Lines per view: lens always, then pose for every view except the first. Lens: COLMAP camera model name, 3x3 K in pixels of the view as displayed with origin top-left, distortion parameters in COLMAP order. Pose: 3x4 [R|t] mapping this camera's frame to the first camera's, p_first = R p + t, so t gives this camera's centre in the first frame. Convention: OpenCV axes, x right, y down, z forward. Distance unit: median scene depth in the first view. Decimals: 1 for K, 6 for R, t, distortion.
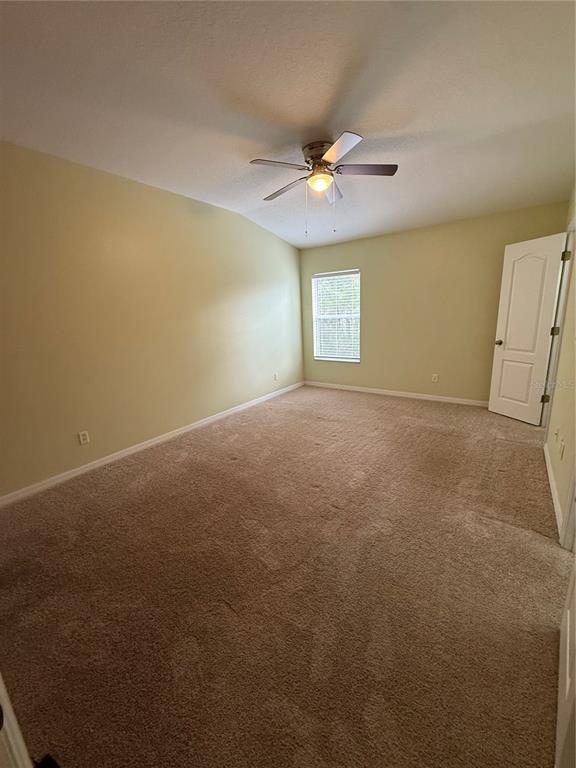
lens RADIAL K [[306.0, 0, 287.1], [0, 306.0, 382.4], [0, 0, 1]] dist [0.001780, -0.000392]
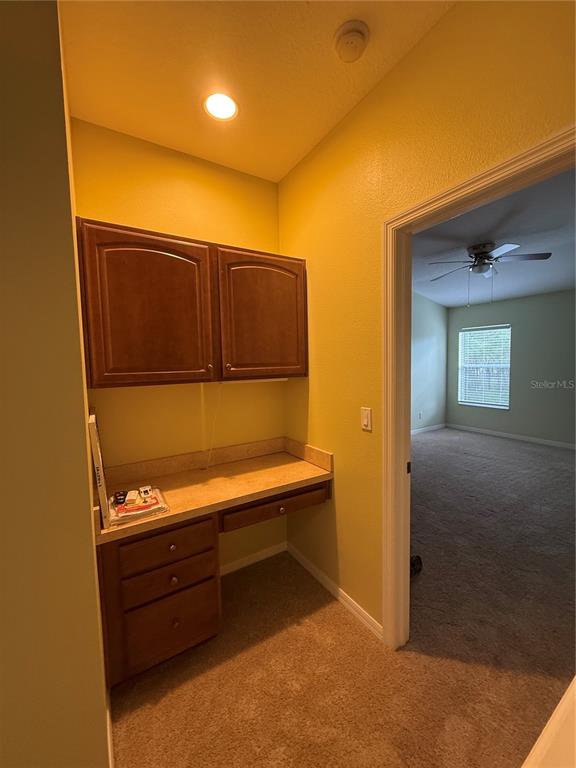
lens RADIAL K [[306.0, 0, 287.1], [0, 306.0, 382.4], [0, 0, 1]] dist [0.001780, -0.000392]
pose [[0.926934, 0.053423, -0.371402, -0.082258], [-0.107057, 0.986324, -0.125314, 0.056380], [0.359628, 0.155919, 0.919976, -0.254061]]
